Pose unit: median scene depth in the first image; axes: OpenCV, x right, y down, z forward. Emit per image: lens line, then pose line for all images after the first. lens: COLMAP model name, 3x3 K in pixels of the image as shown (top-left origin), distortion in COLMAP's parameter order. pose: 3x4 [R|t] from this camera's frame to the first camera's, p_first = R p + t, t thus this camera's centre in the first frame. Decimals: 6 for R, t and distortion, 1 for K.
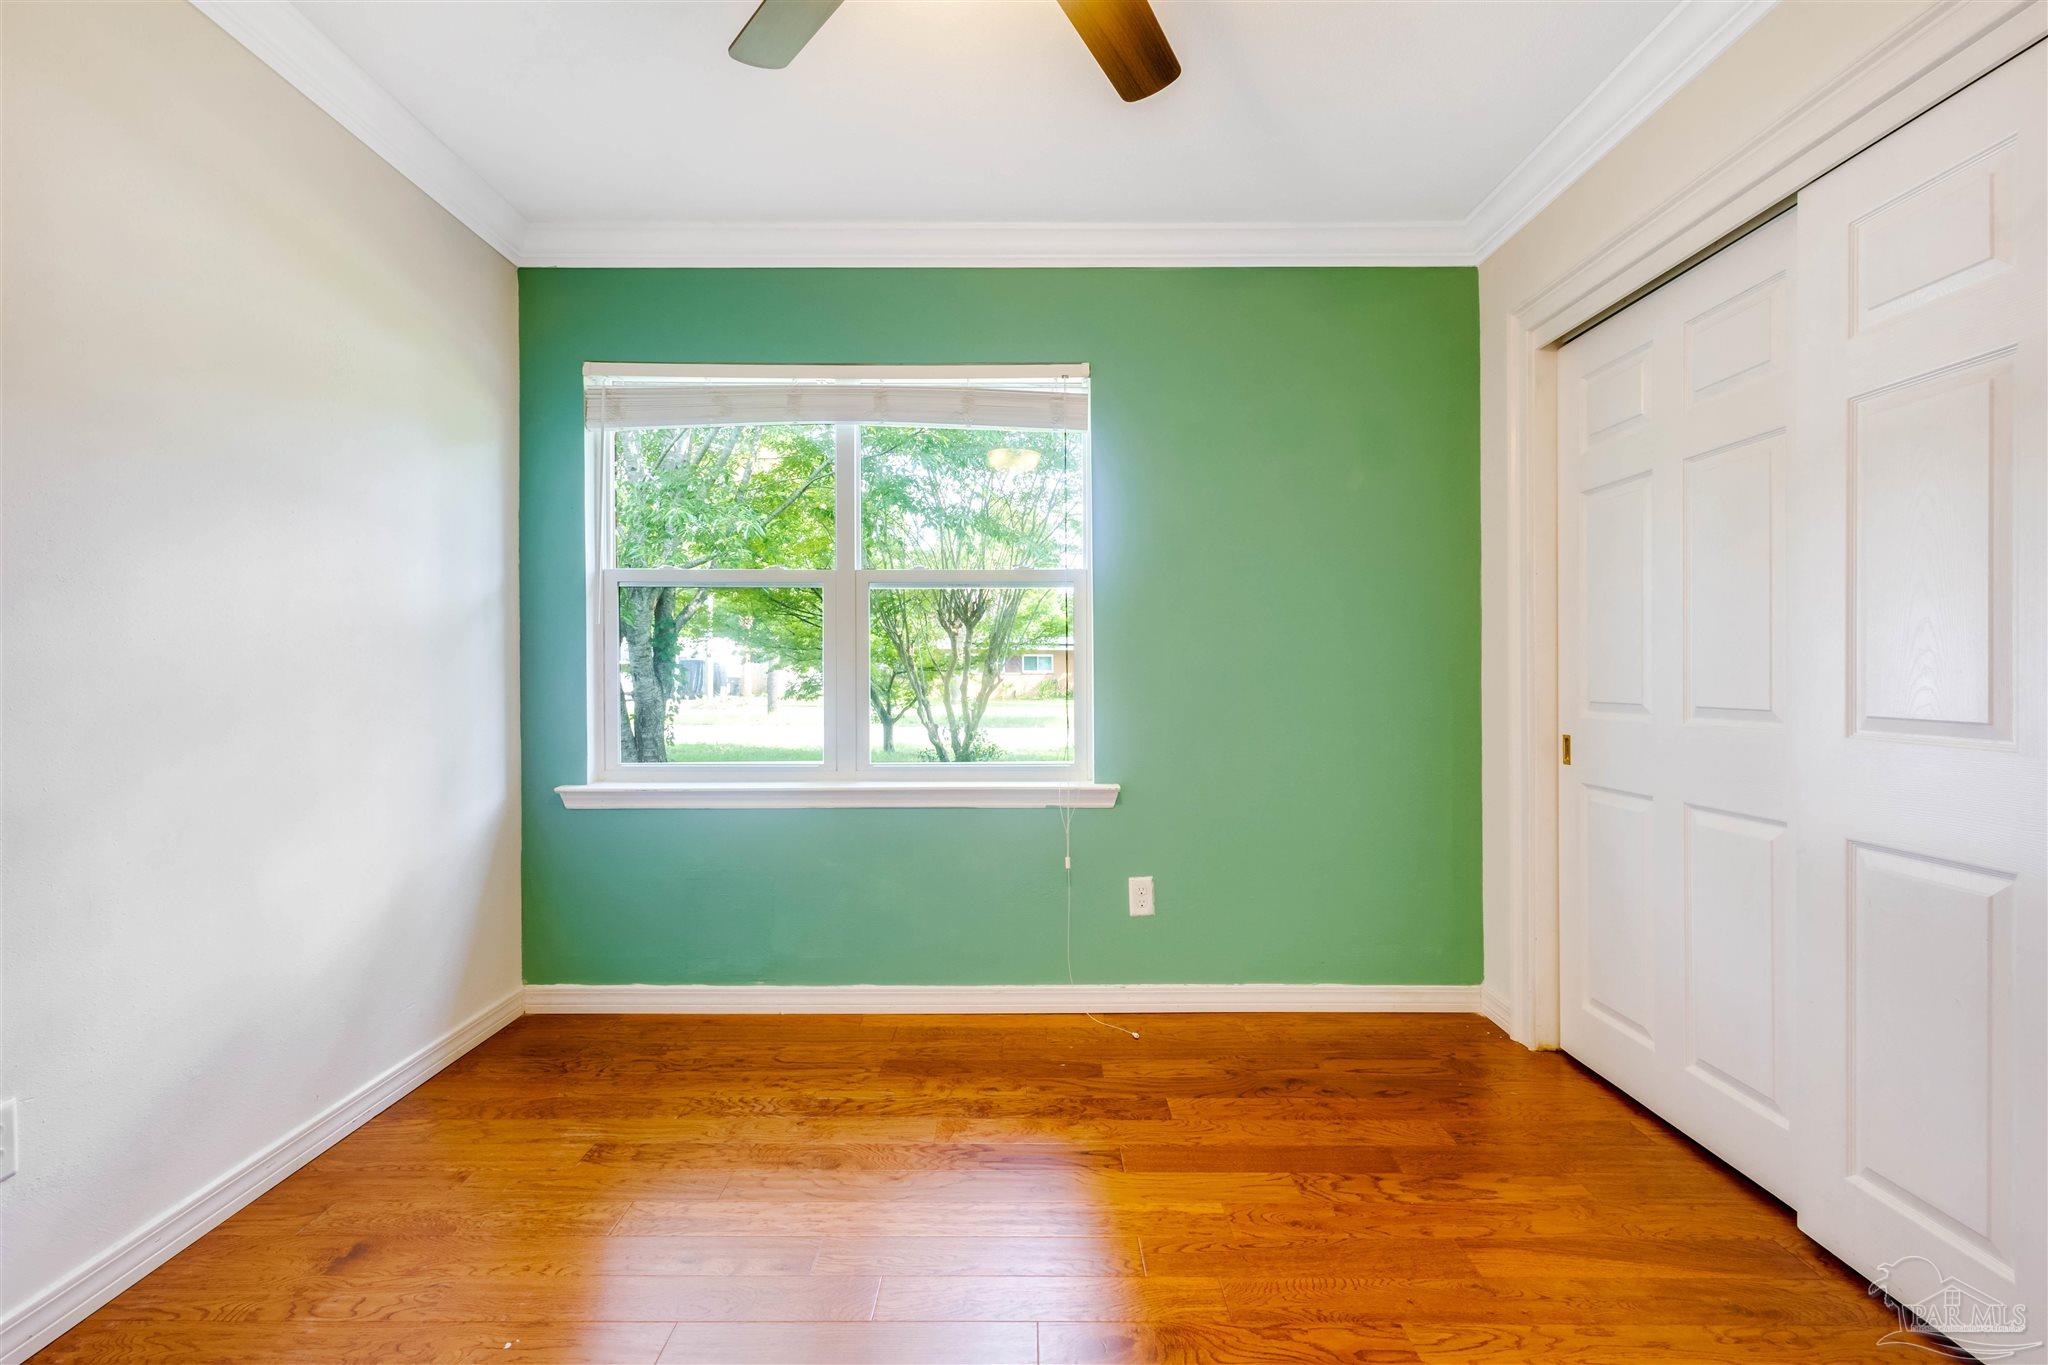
lens RADIAL K [[967.2, 0, 1024.4], [0, 967.2, 677.6], [0, 0, 1]] dist [0.011650, -0.003136]
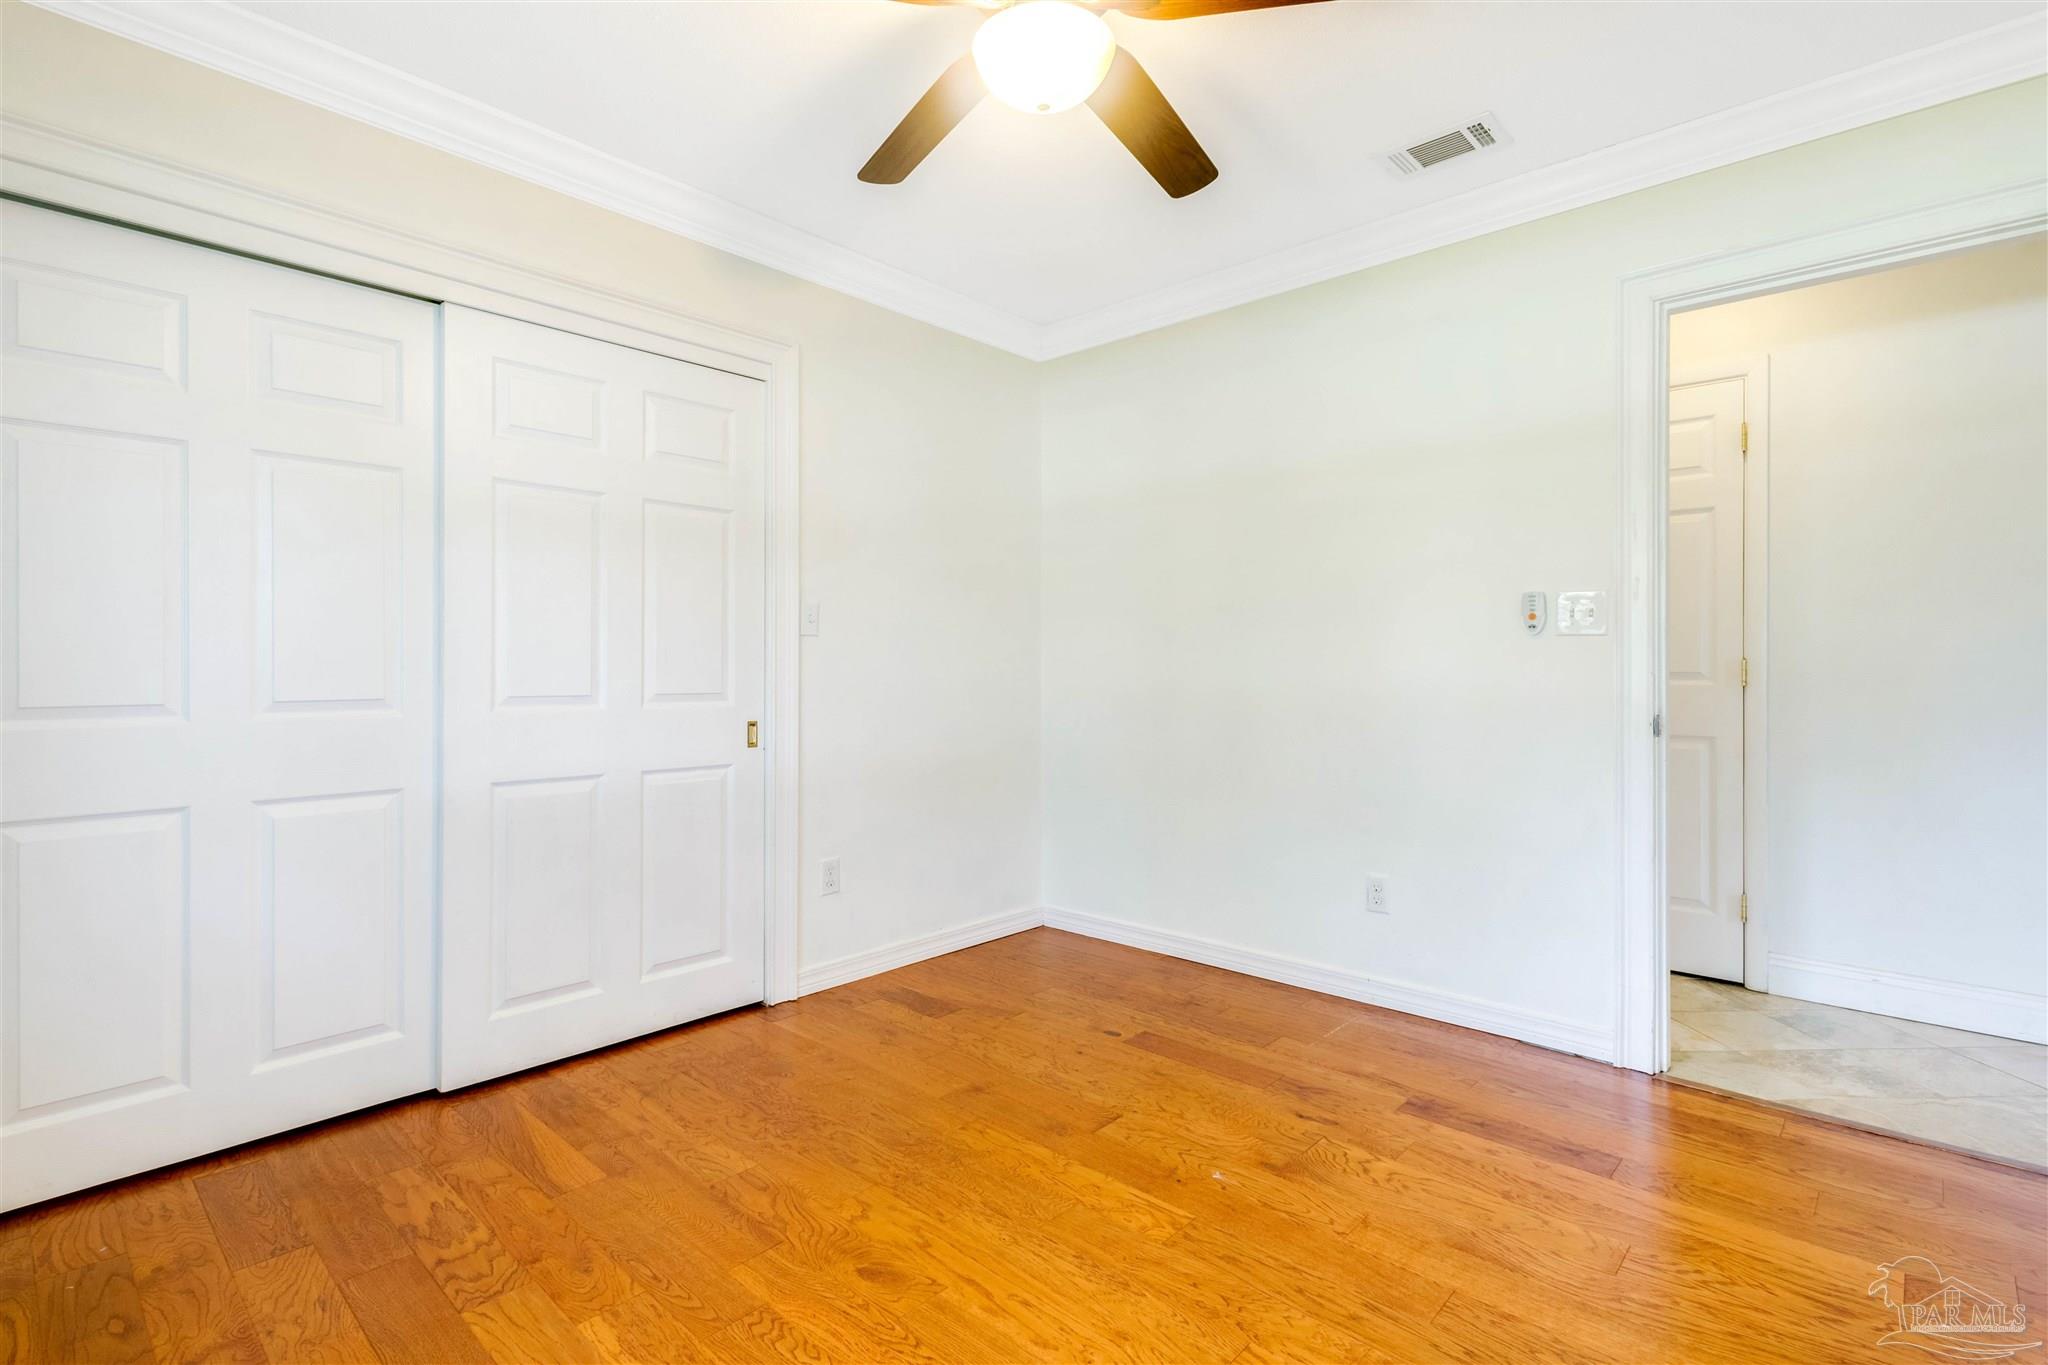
lens RADIAL K [[967.2, 0, 1004.5], [0, 967.2, 670.4], [0, 0, 1]] dist [0.011650, -0.003136]
pose [[-0.728181, -0.003603, 0.685375, -0.462801], [0.003650, 0.999952, 0.009135, -0.007914], [-0.685375, 0.009153, -0.728133, 1.017259]]
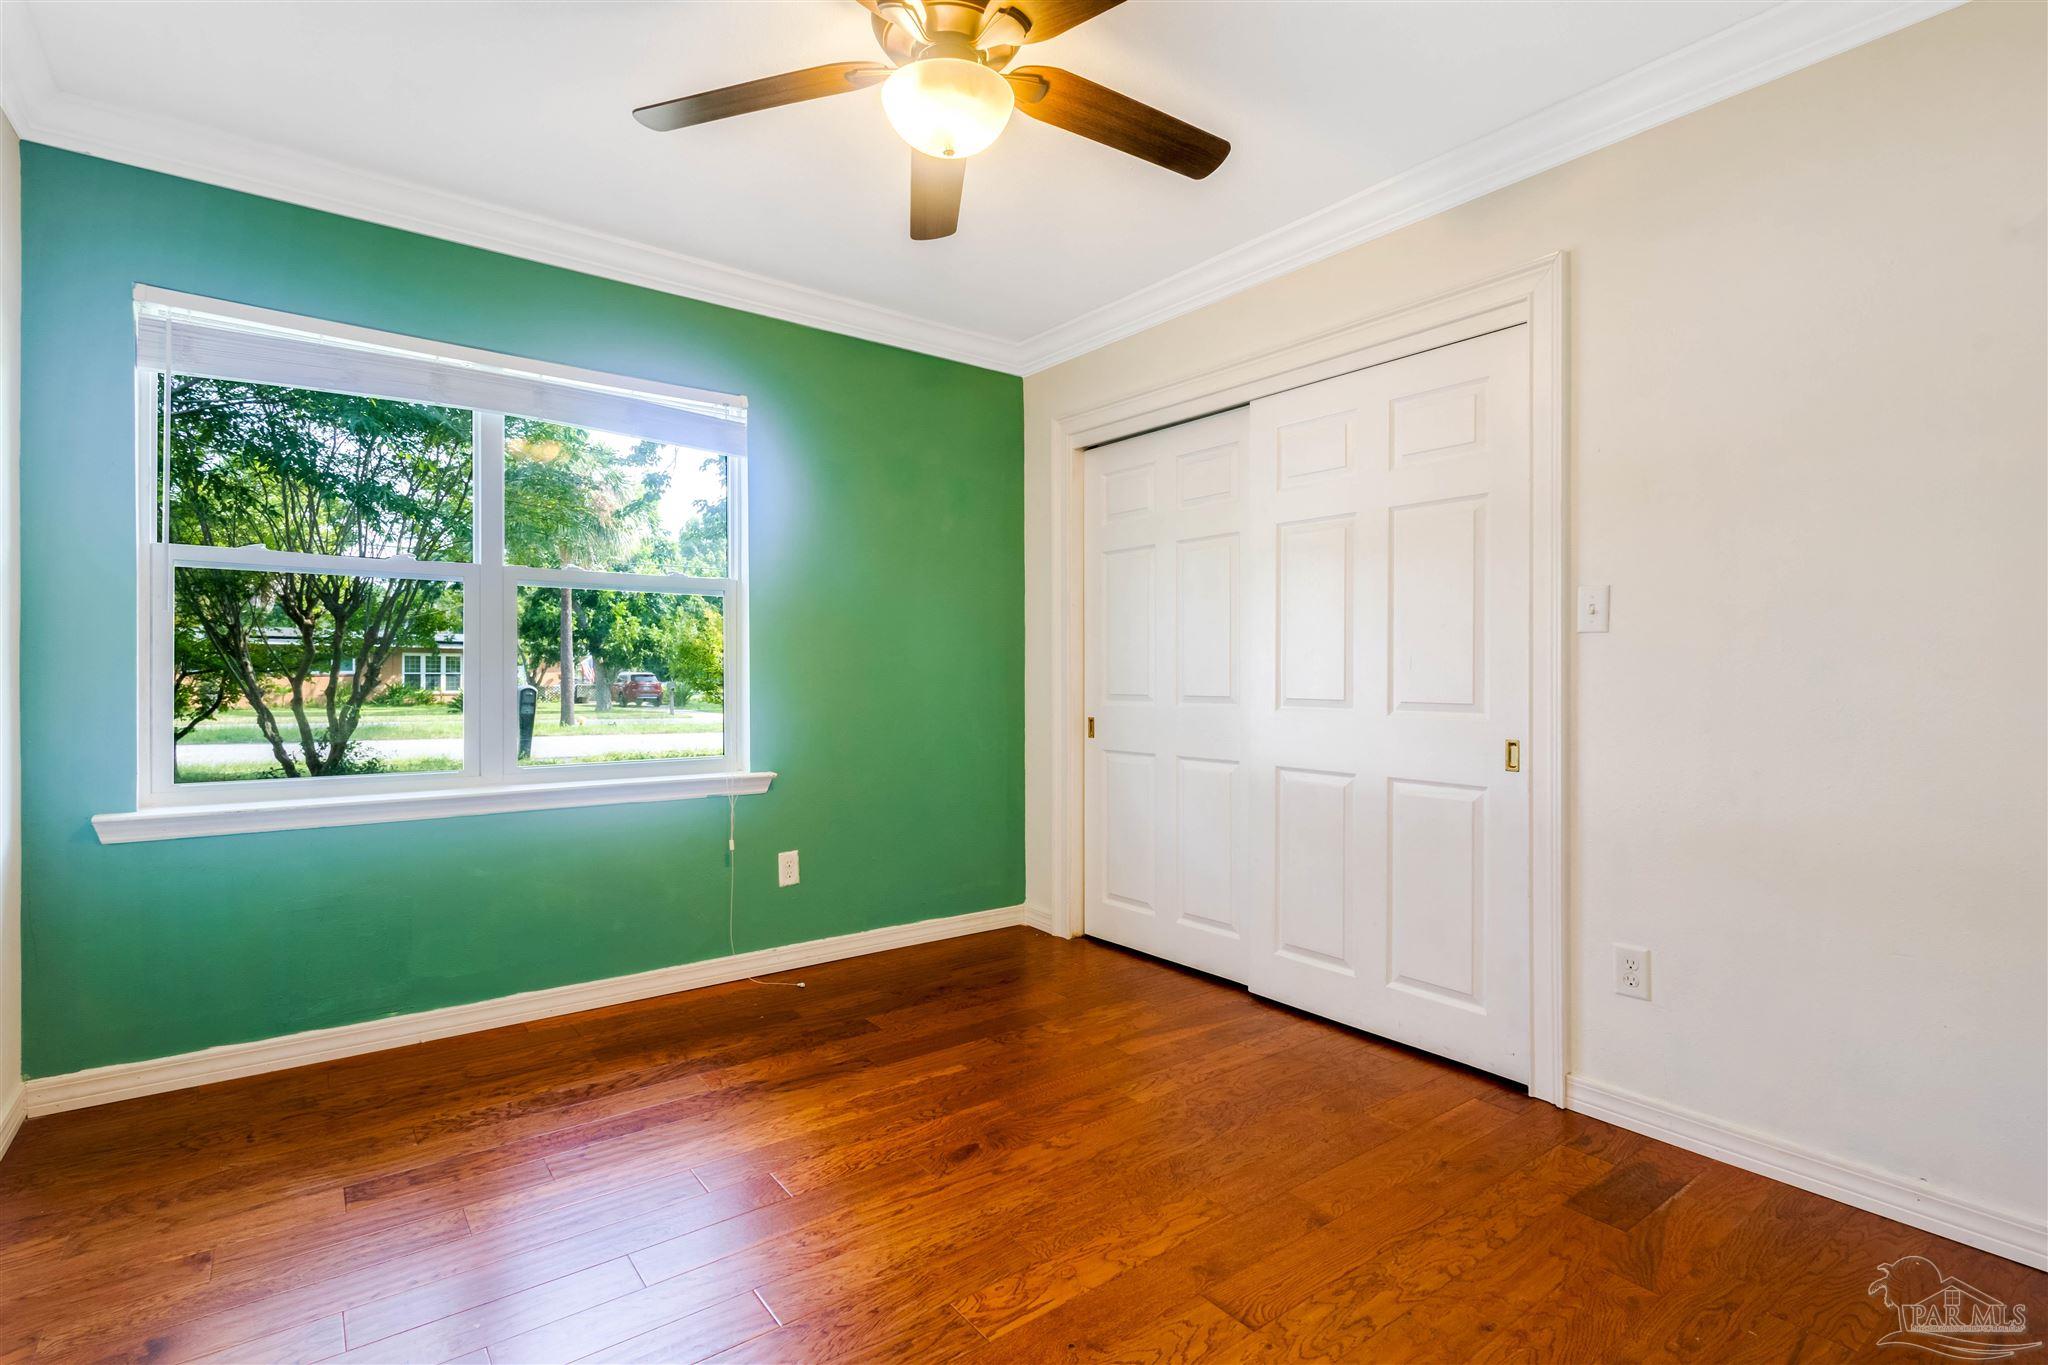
lens RADIAL K [[967.2, 0, 1032.4], [0, 967.2, 680.4], [0, 0, 1]] dist [0.011650, -0.003136]
pose [[0.792611, -0.001054, 0.609727, -0.411941], [0.000916, 0.999999, 0.000538, 0.002813], [-0.609727, 0.000132, 0.792611, -0.102115]]
